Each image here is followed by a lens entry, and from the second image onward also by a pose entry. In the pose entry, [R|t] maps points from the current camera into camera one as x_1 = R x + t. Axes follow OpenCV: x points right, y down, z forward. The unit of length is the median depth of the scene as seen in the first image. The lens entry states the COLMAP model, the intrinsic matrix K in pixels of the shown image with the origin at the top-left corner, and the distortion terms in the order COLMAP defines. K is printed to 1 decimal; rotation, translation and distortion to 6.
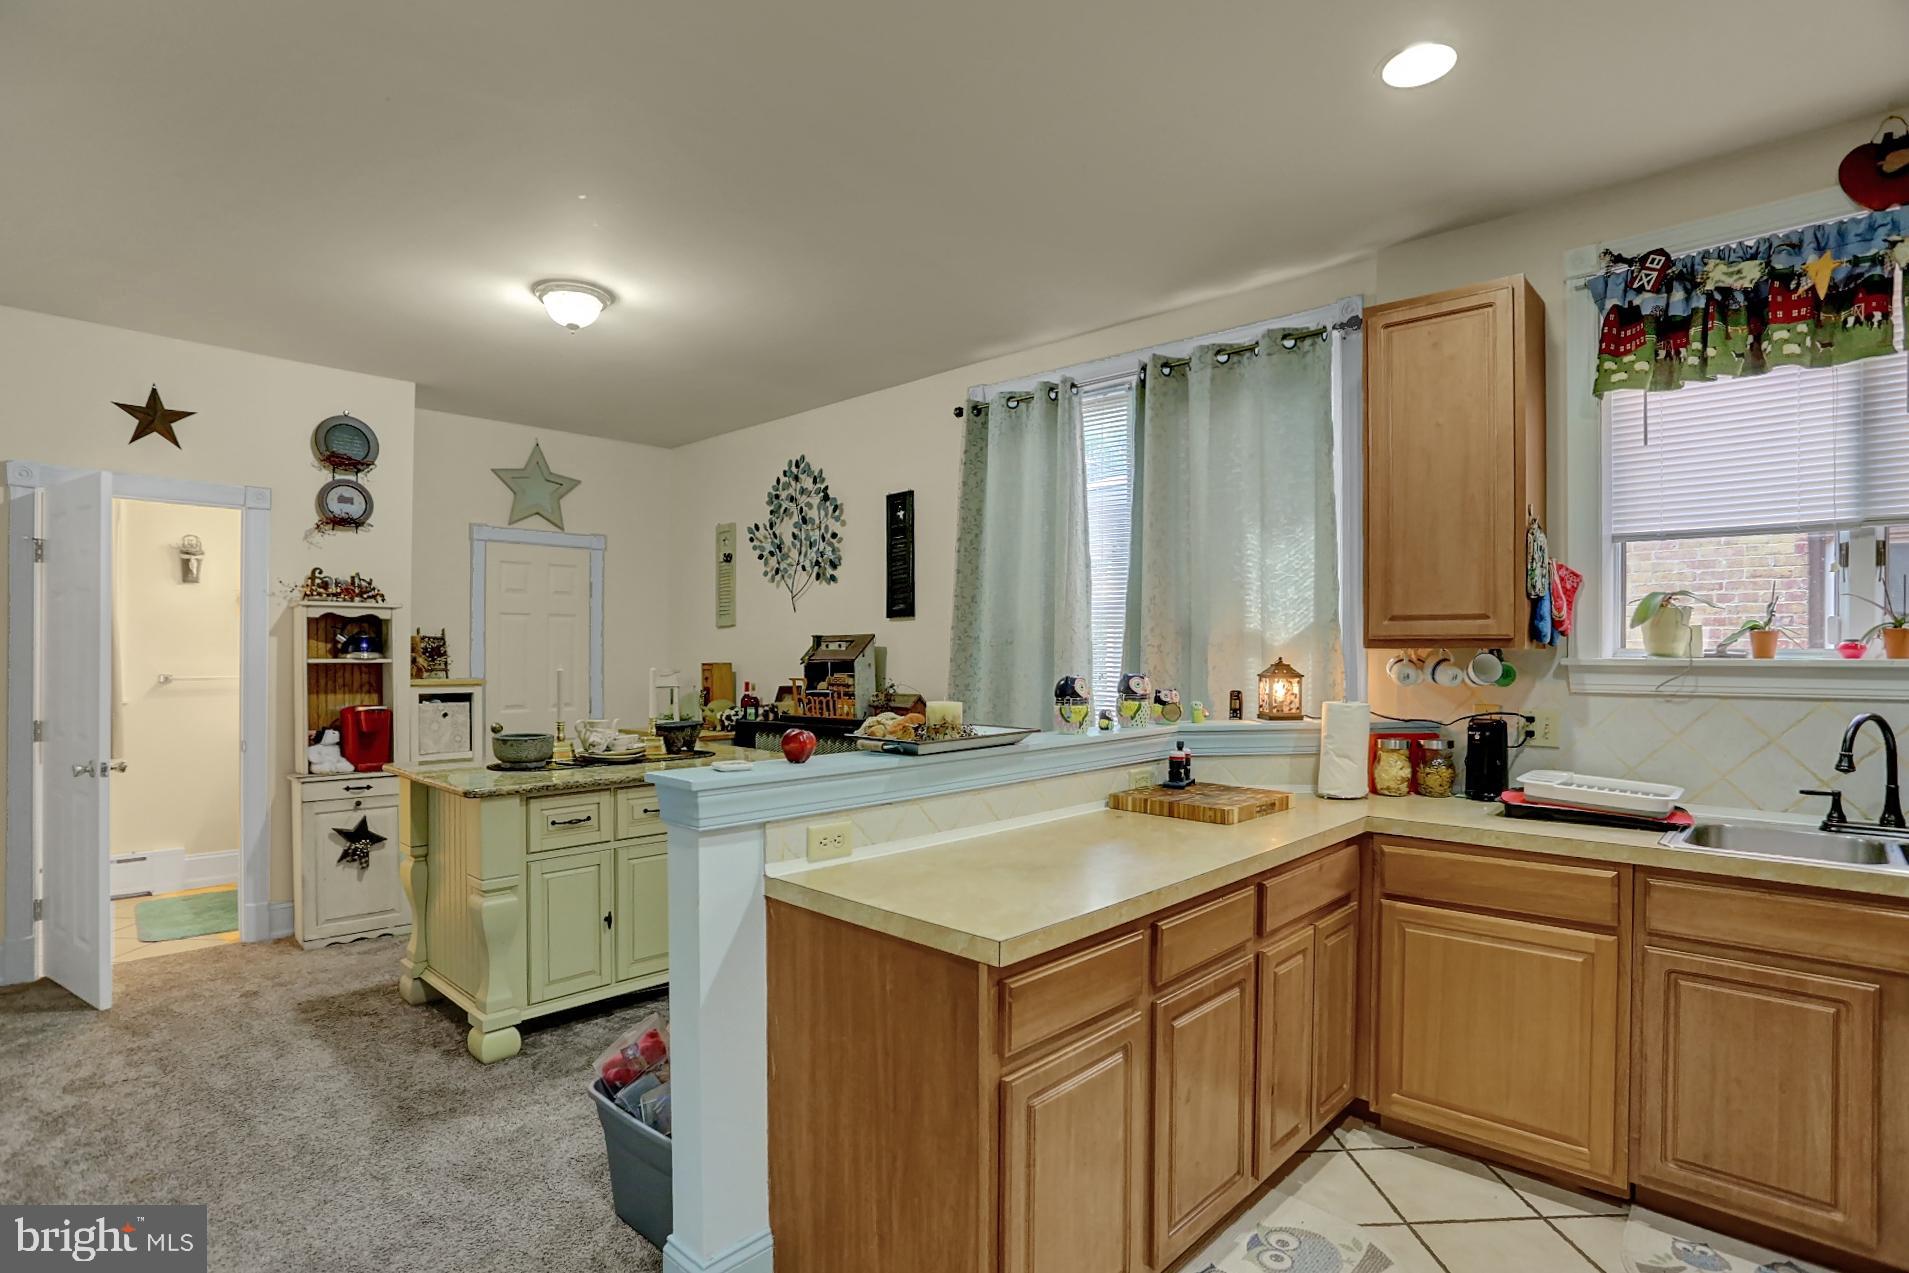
lens RADIAL K [[947.9, 0, 957.6], [0, 947.9, 650.8], [0, 0, 1]] dist [-0.060828, 0.027048]
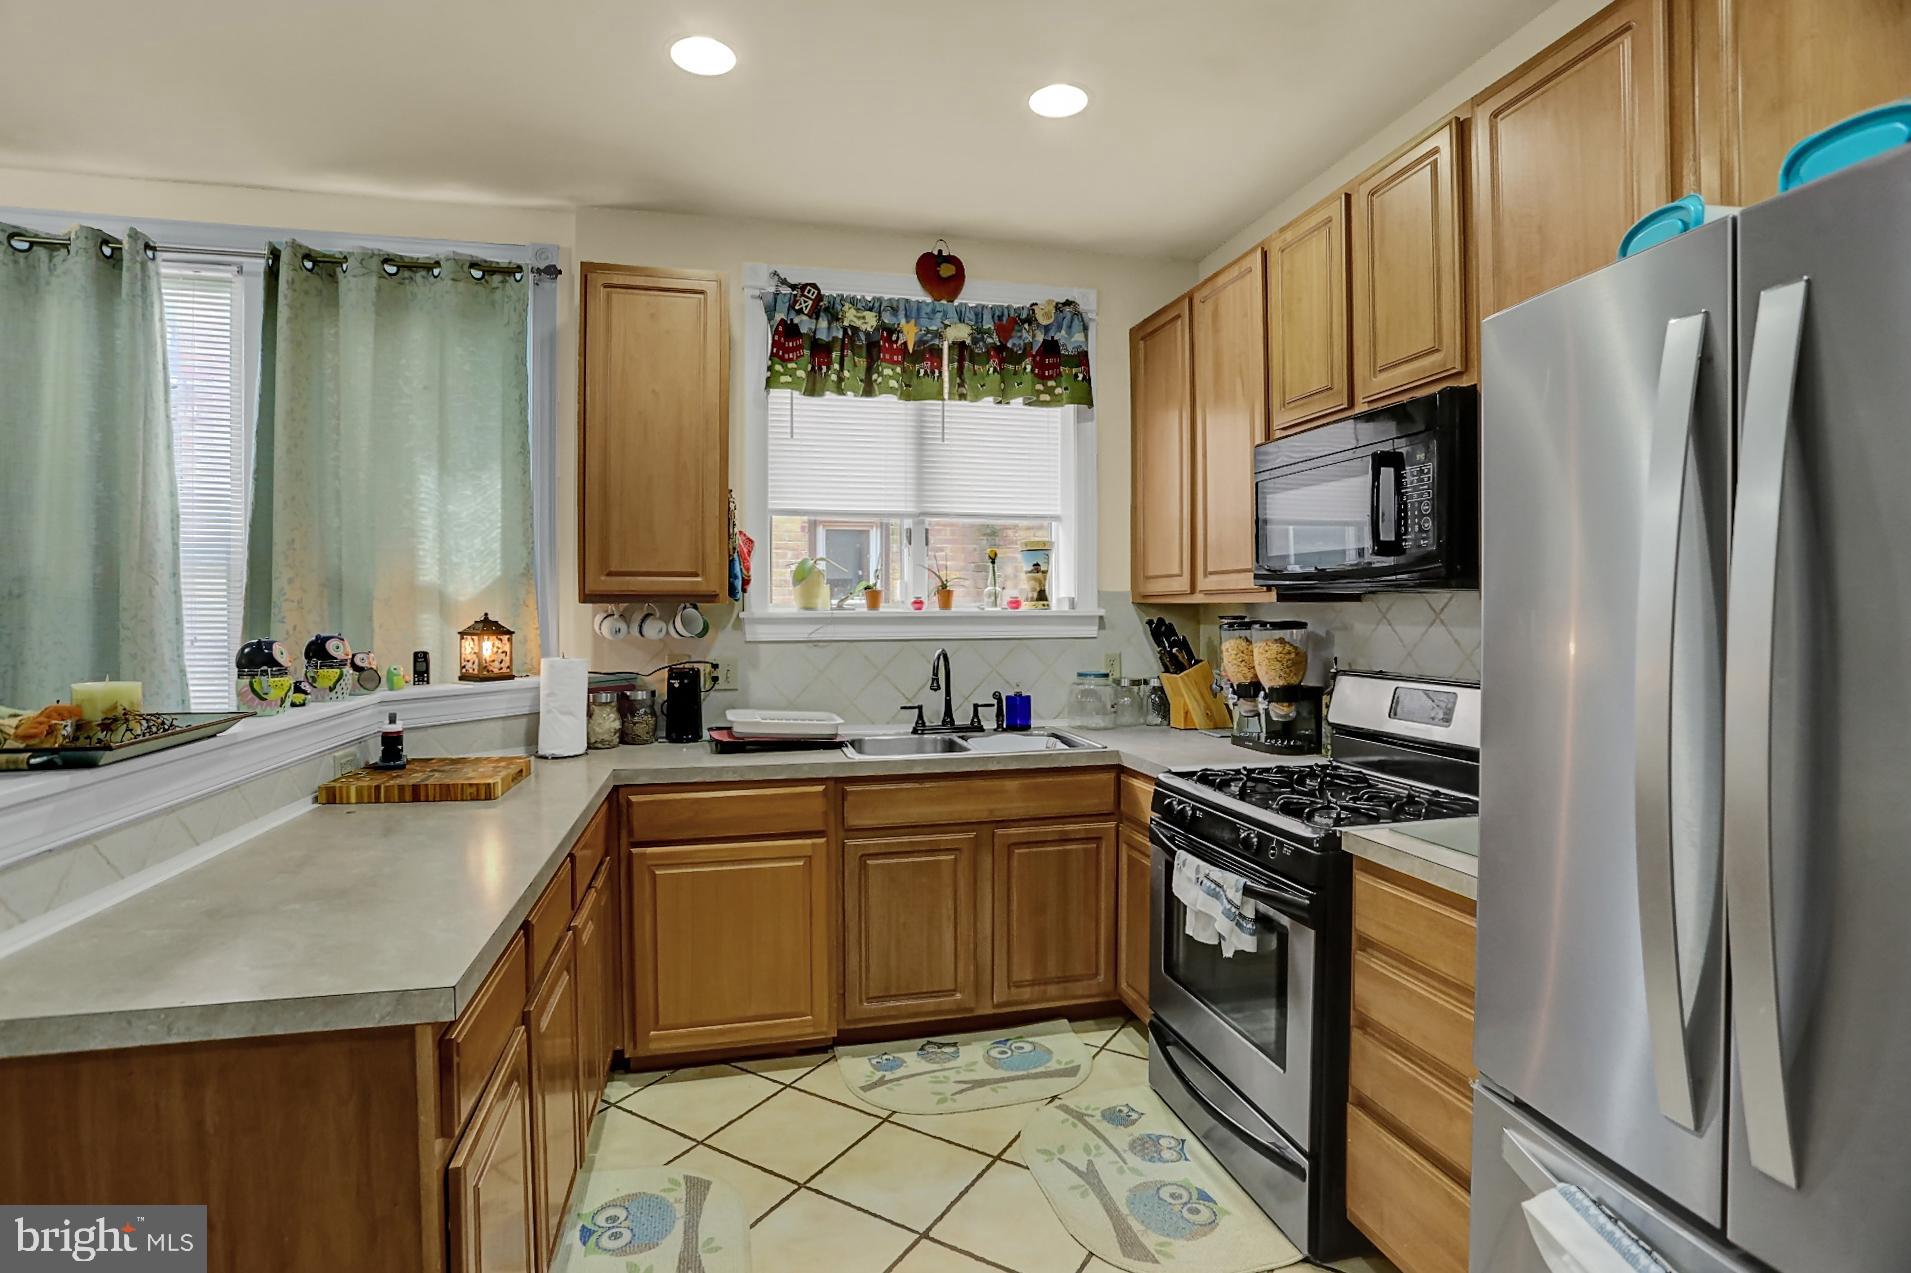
lens RADIAL K [[948.9, 0, 910.1], [0, 948.9, 618.3], [0, 0, 1]] dist [-0.060828, 0.027048]
pose [[0.563104, -0.011692, 0.826303, -0.154445], [0.003171, 0.999923, 0.011988, 0.001729], [-0.826380, -0.004130, 0.563098, 0.117529]]
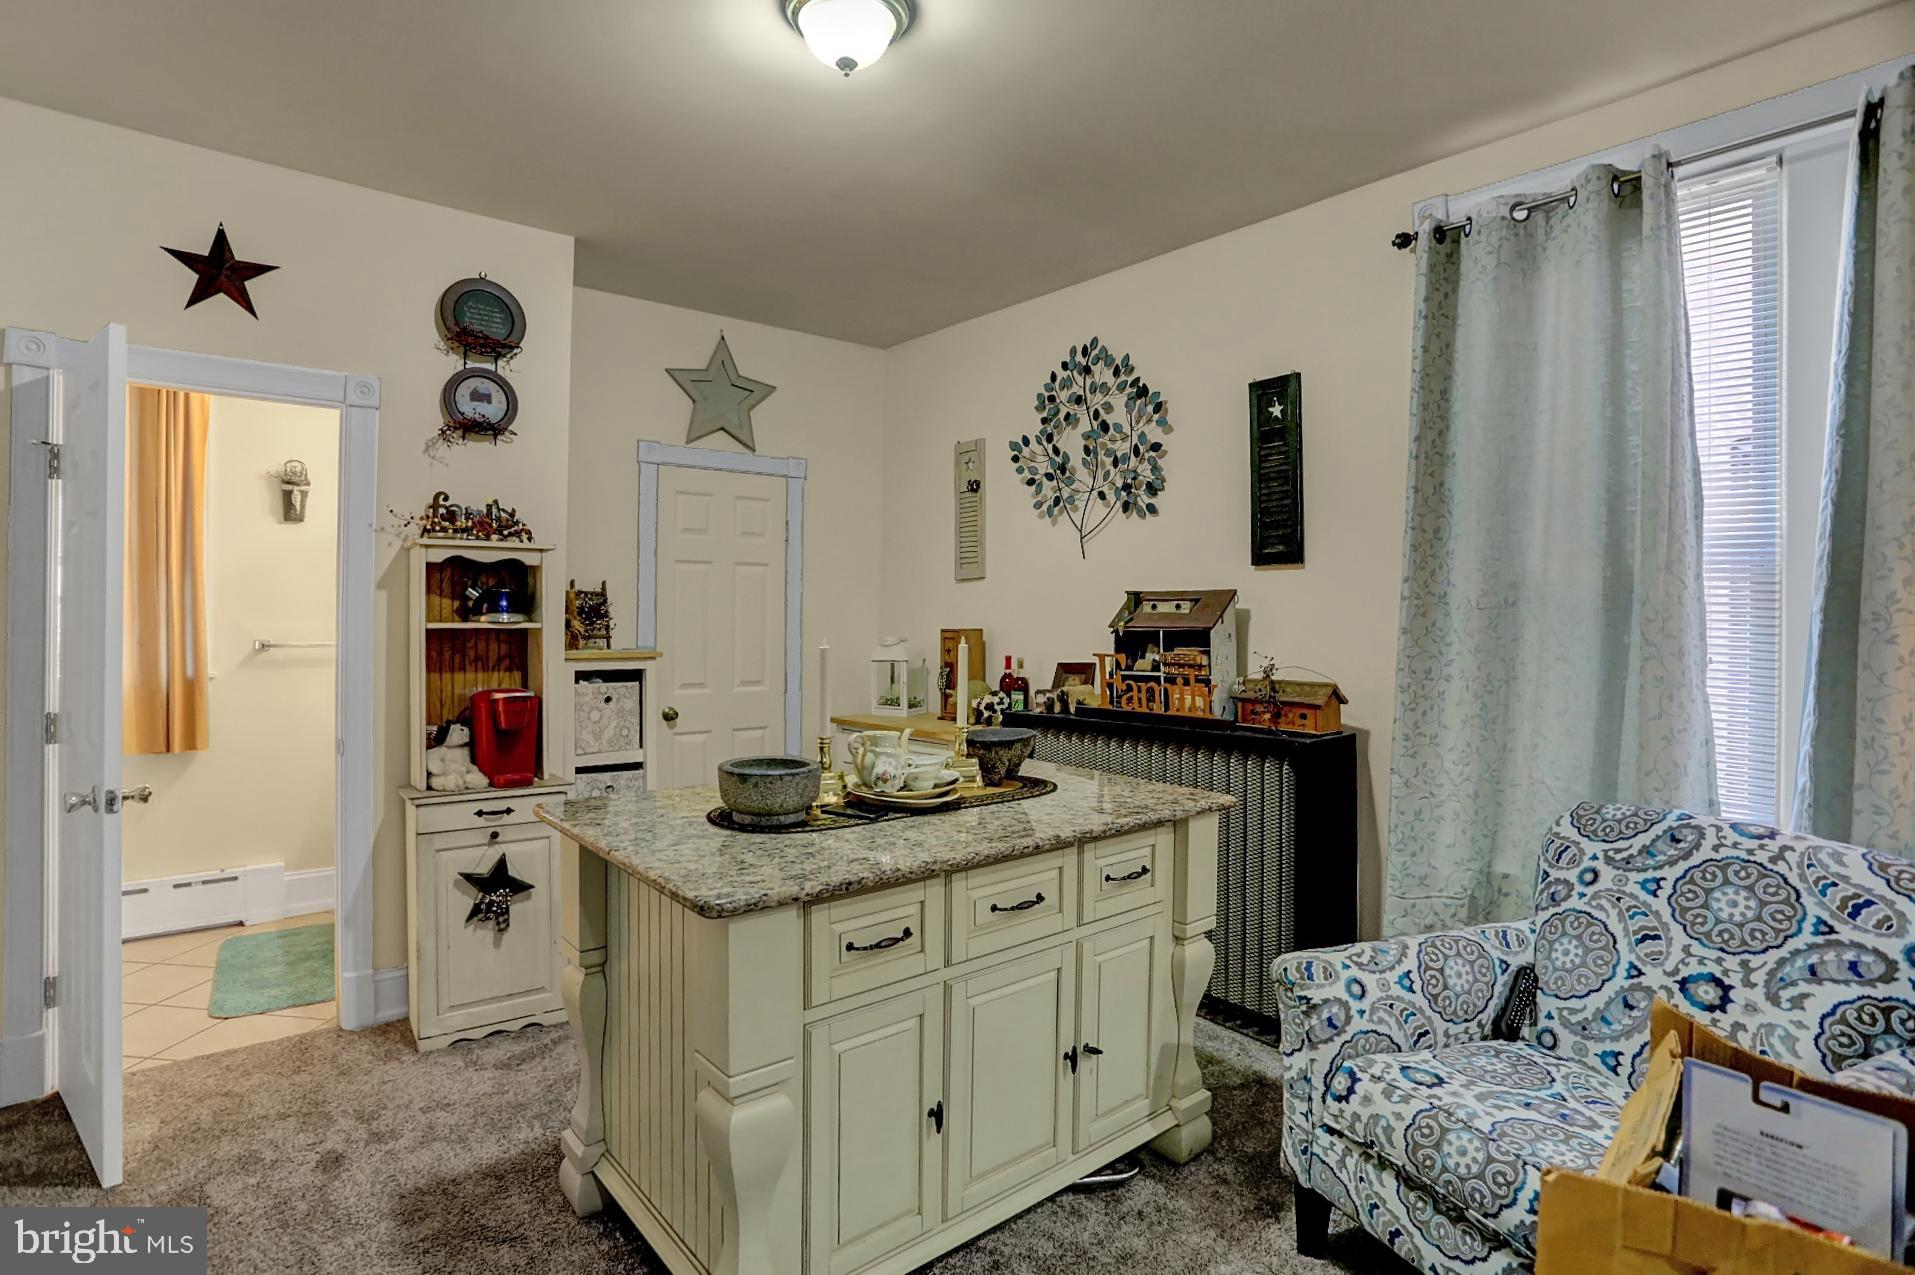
lens RADIAL K [[950.9, 0, 956.7], [0, 950.9, 604.2], [0, 0, 1]] dist [-0.060828, 0.027048]
pose [[0.993198, 0.004390, -0.116351, -0.276562], [-0.004995, 0.999975, -0.004907, -0.004397], [0.116327, 0.005454, 0.993196, 0.427523]]
